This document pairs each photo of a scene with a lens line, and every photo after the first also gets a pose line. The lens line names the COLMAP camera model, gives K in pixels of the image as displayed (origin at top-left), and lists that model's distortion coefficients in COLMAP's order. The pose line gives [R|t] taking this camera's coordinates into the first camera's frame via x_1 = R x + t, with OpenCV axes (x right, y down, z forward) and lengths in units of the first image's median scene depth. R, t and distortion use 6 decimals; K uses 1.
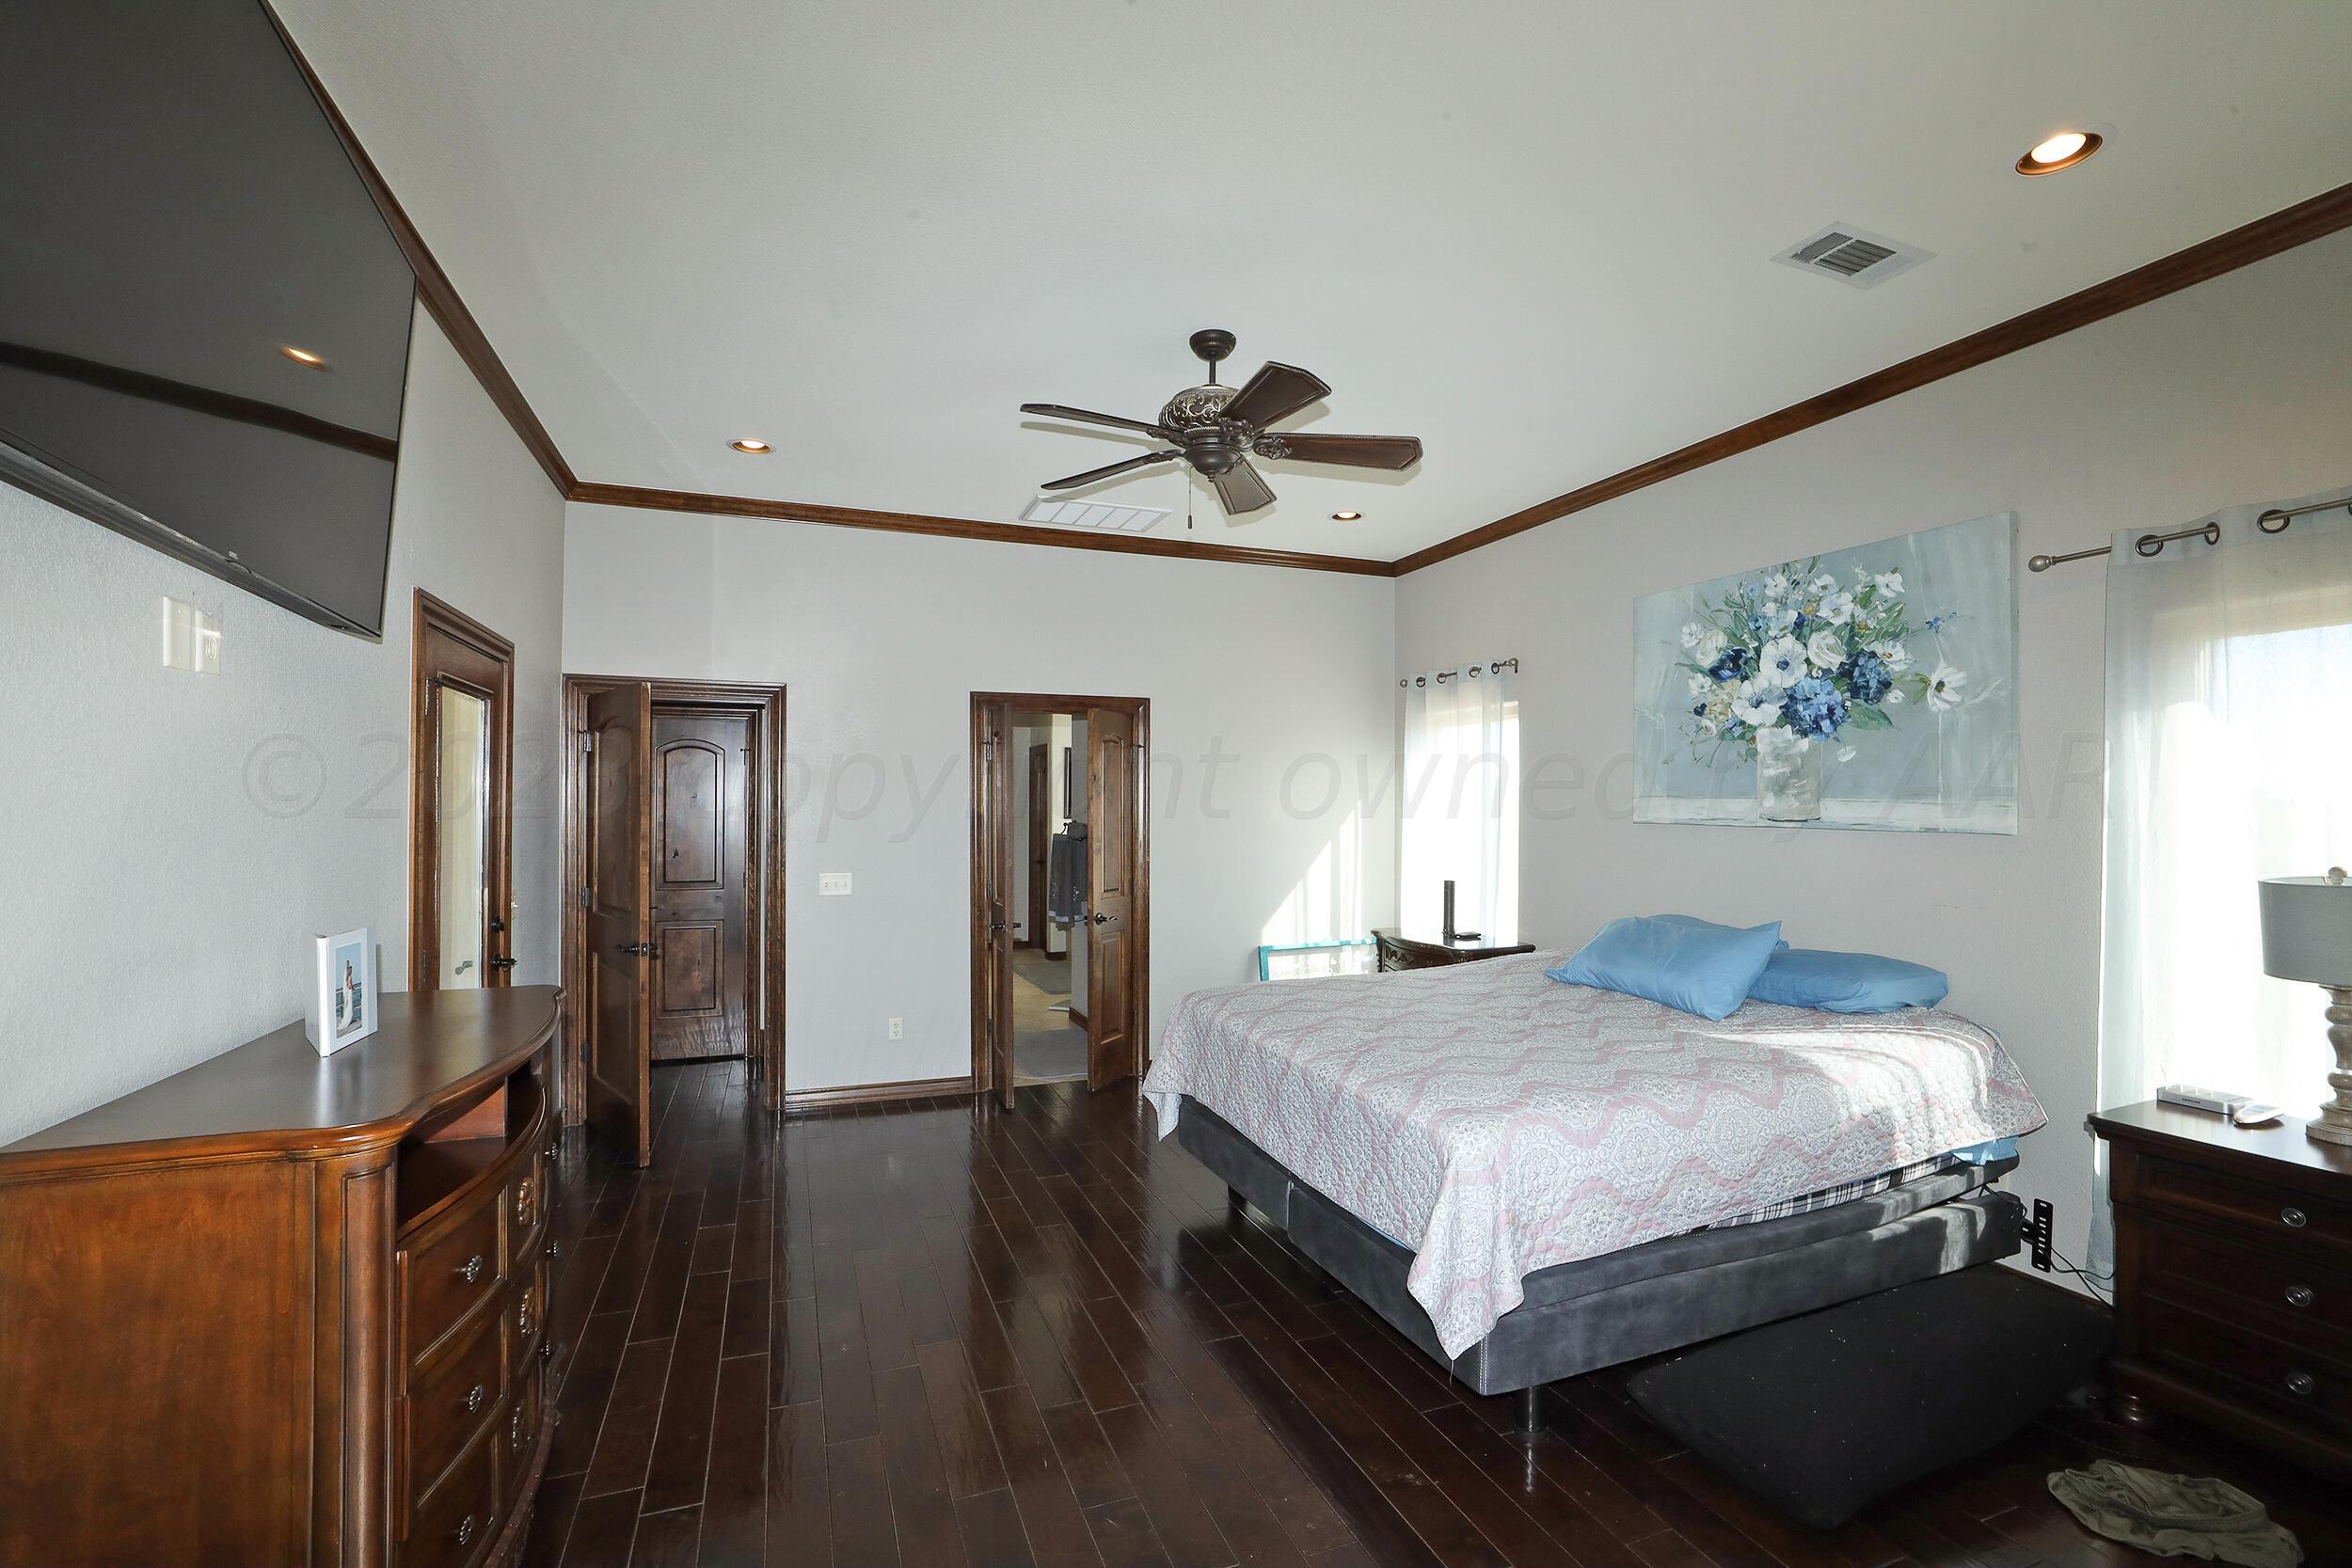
lens RADIAL K [[1021.6, 0, 1170.7], [0, 1021.6, 788.1], [0, 0, 1]] dist [-0.002343, -0.000135]
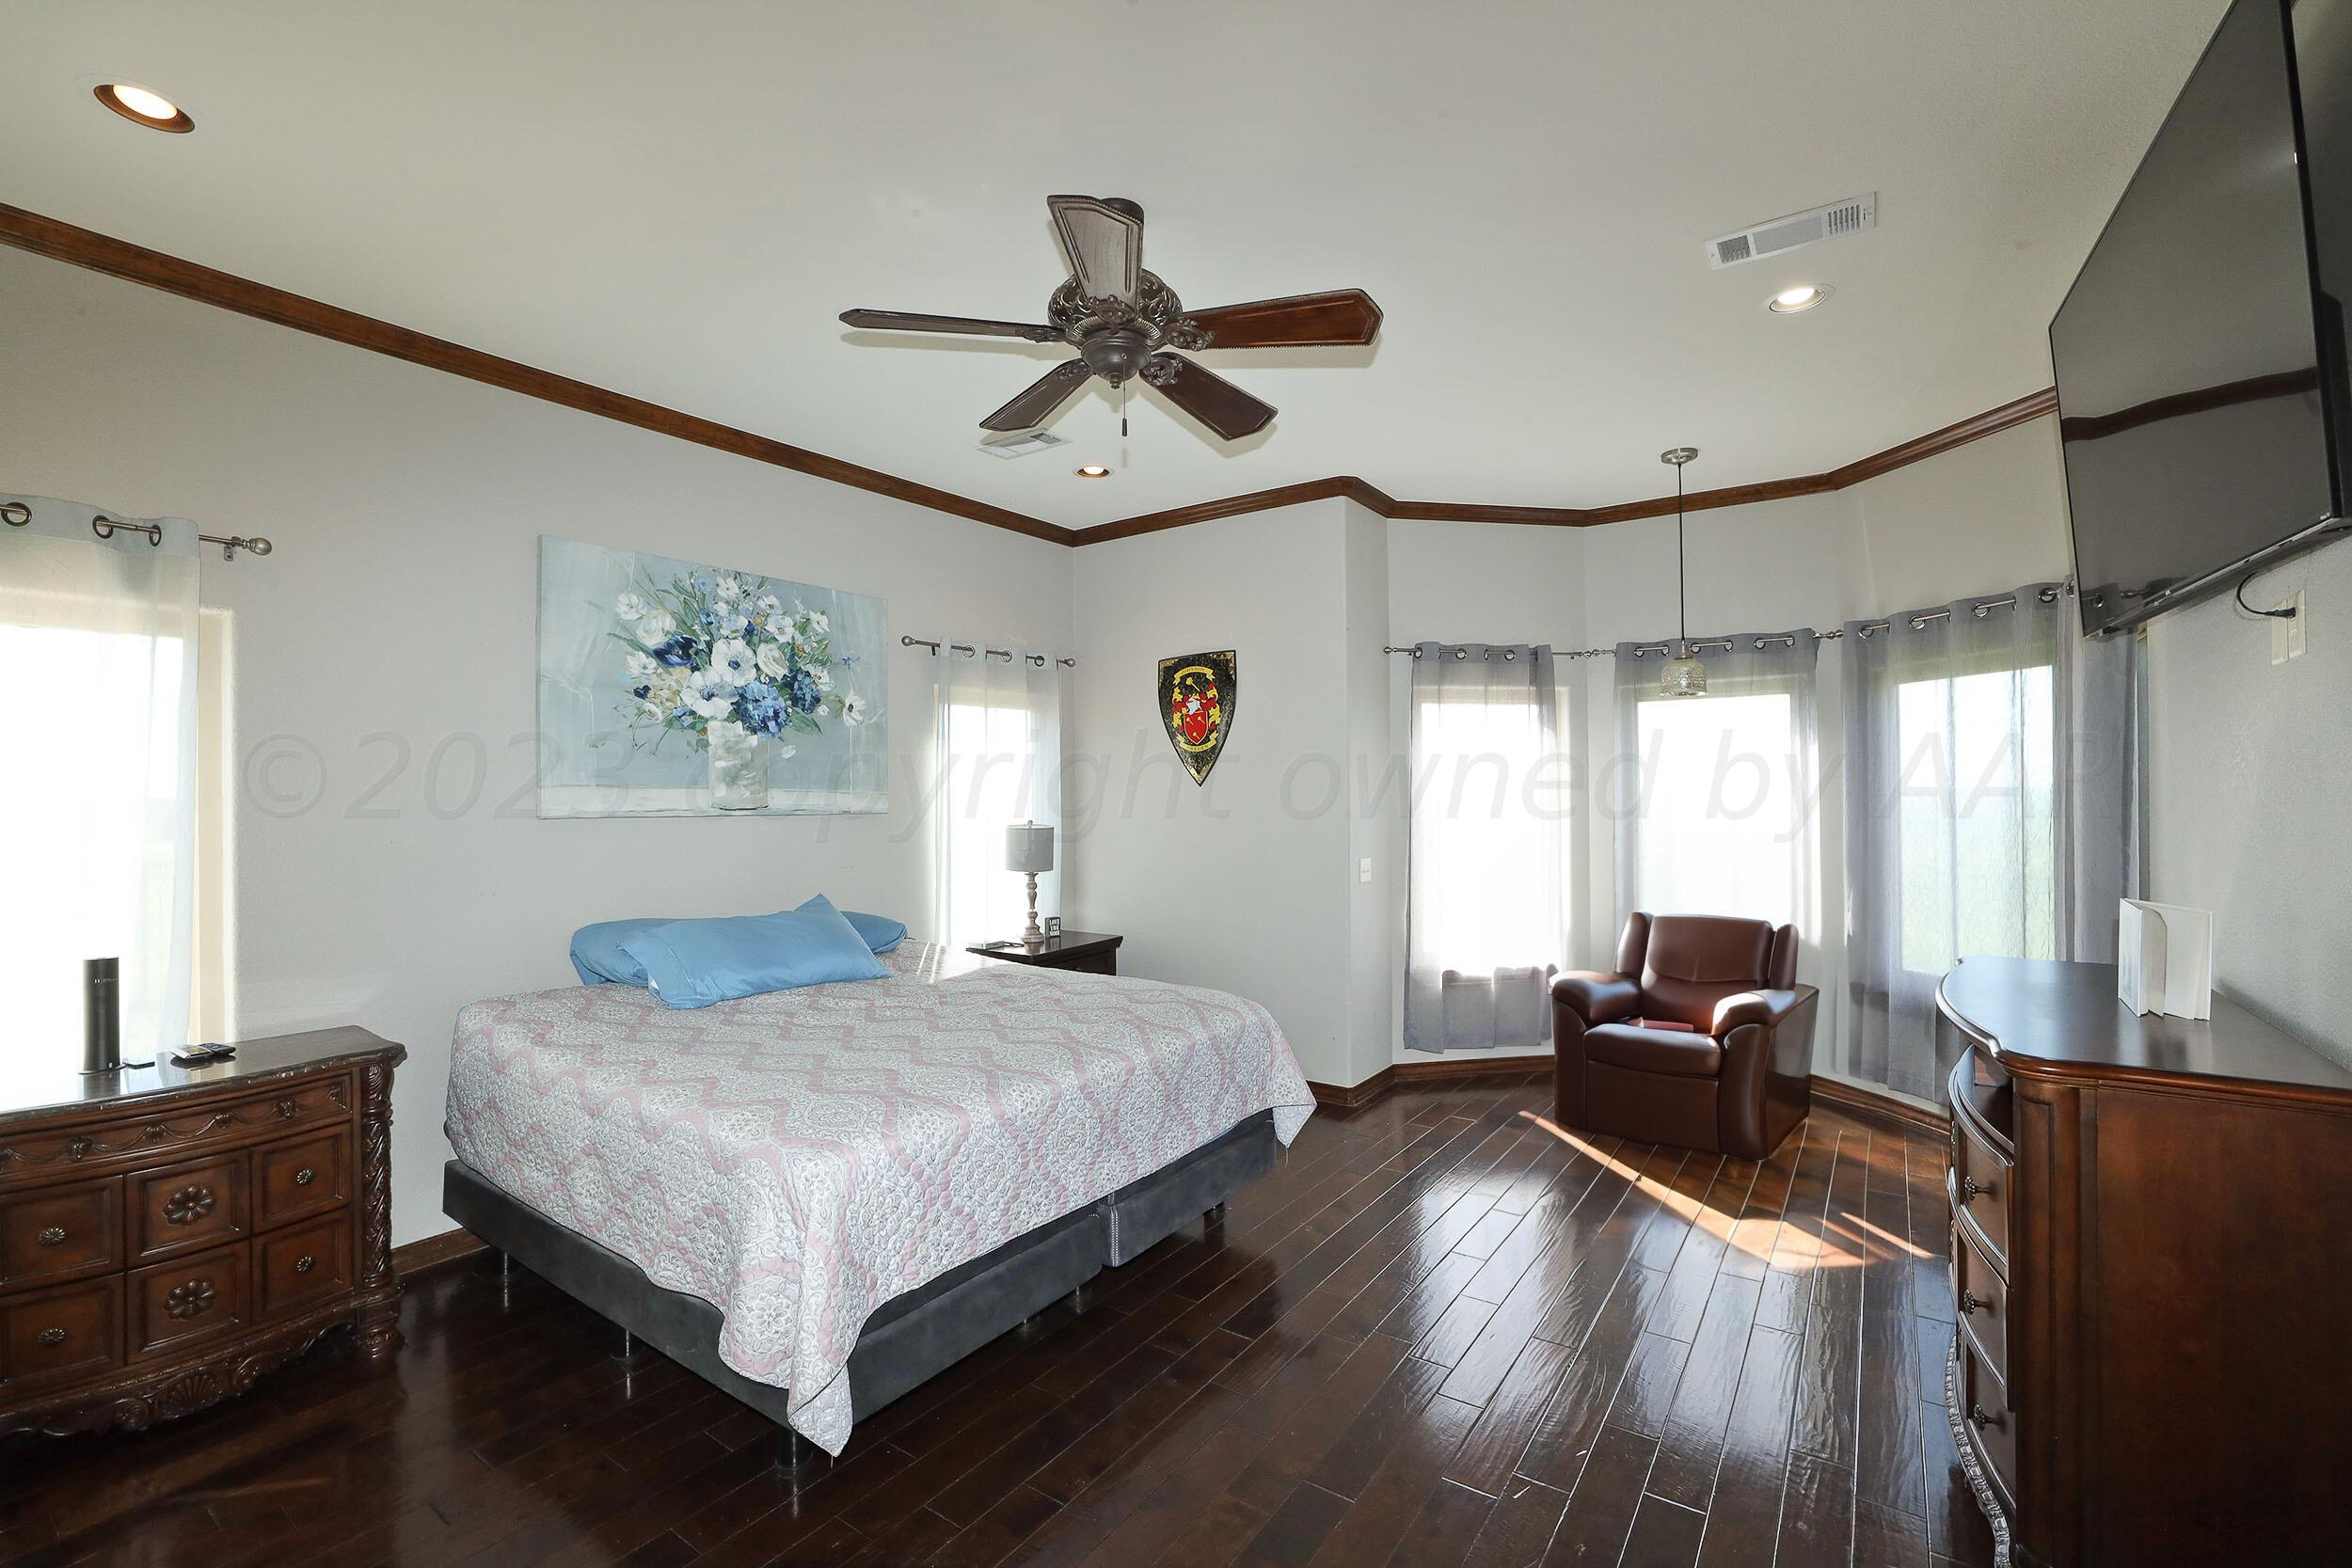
lens RADIAL K [[1021.6, 0, 1161.5], [0, 1021.6, 794.1], [0, 0, 1]] dist [-0.002343, -0.000135]
pose [[-0.536230, 0.014955, 0.843939, -0.553109], [0.005426, 0.999883, -0.014271, 0.033834], [-0.844054, -0.003074, -0.536249, 1.206711]]
